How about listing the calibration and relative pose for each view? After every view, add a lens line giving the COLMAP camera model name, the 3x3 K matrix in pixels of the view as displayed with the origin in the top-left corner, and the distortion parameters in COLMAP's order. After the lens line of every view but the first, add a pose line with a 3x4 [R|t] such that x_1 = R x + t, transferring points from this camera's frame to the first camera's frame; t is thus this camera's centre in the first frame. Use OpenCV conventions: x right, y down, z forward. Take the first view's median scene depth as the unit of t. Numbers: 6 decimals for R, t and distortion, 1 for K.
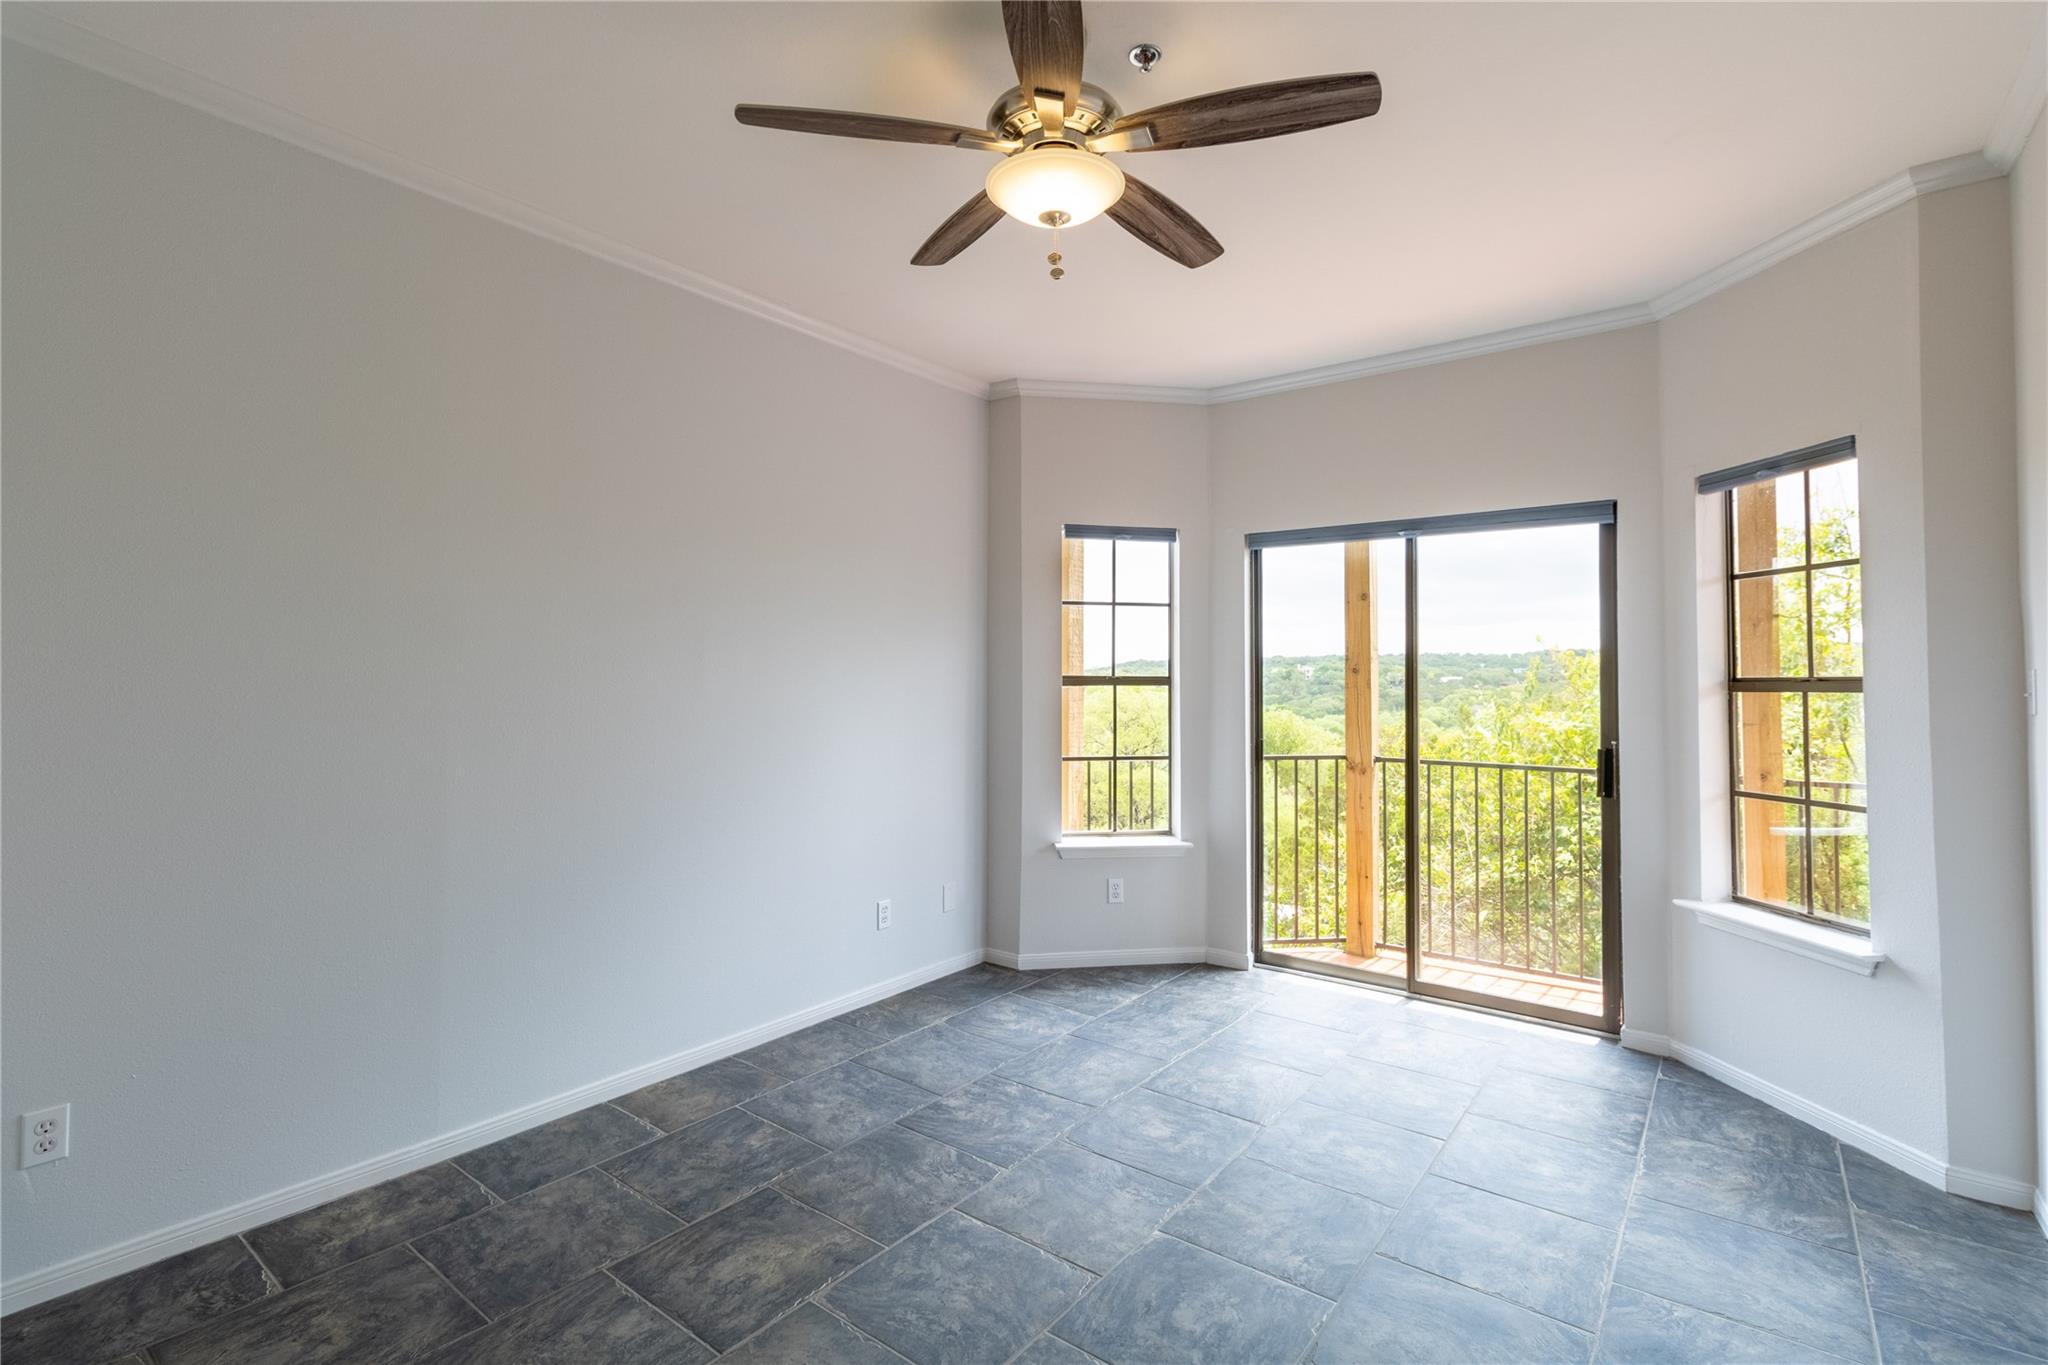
lens RADIAL K [[951.9, 0, 1037.7], [0, 951.9, 651.8], [0, 0, 1]] dist [0.001173, 0.000435]
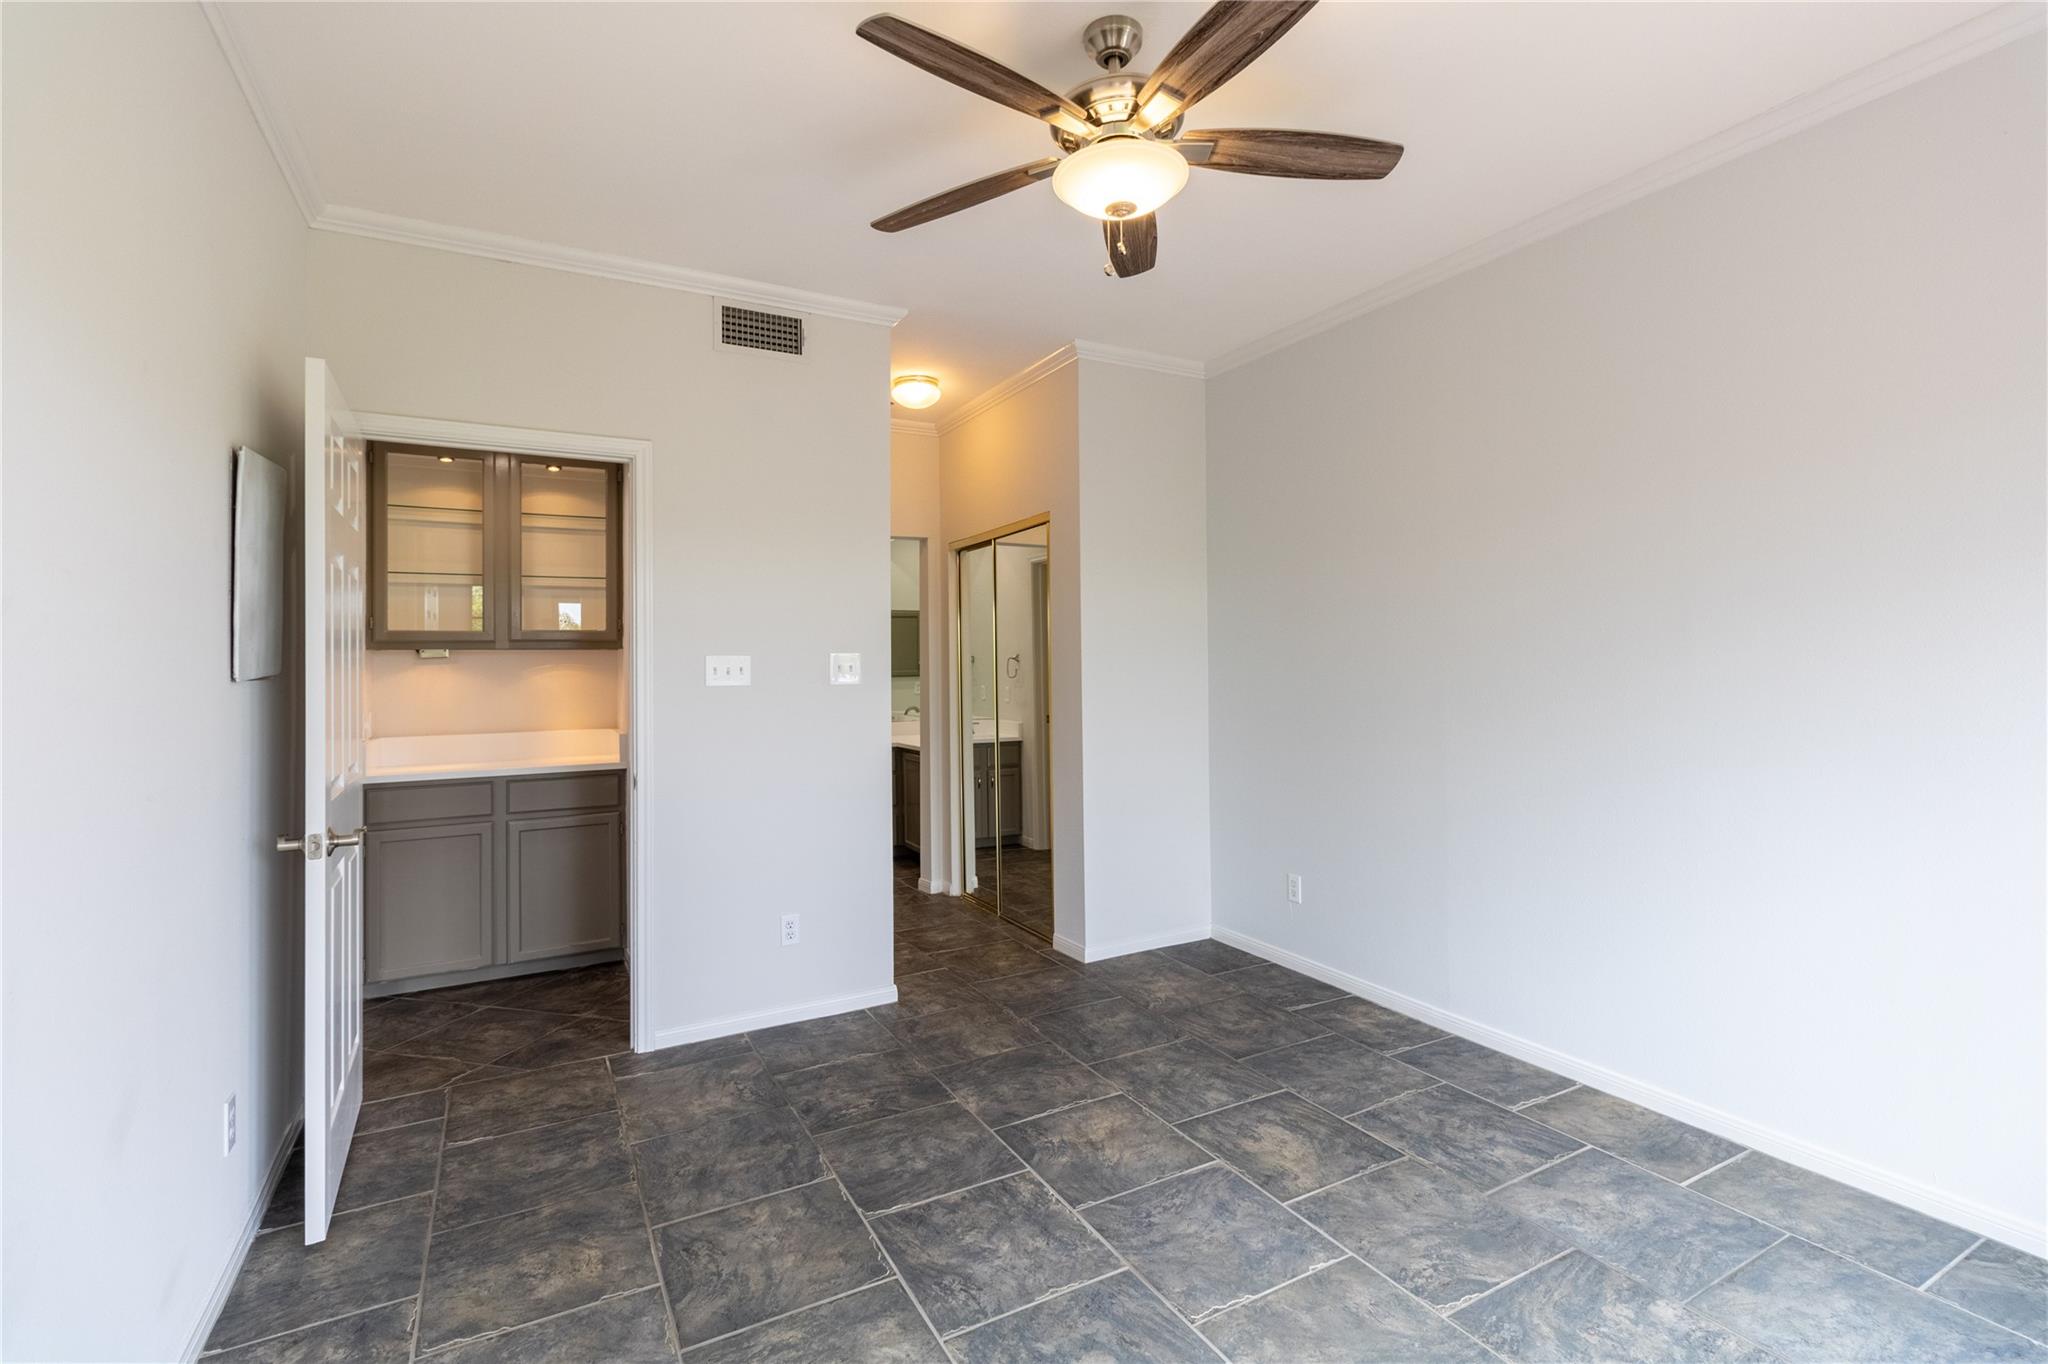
lens RADIAL K [[951.9, 0, 1037.7], [0, 951.9, 651.3], [0, 0, 1]] dist [0.001173, 0.000435]
pose [[-0.407335, -0.013073, -0.913185, 0.808510], [0.035767, 0.998902, -0.030255, 0.041363], [0.912578, -0.044986, -0.406420, 1.074309]]
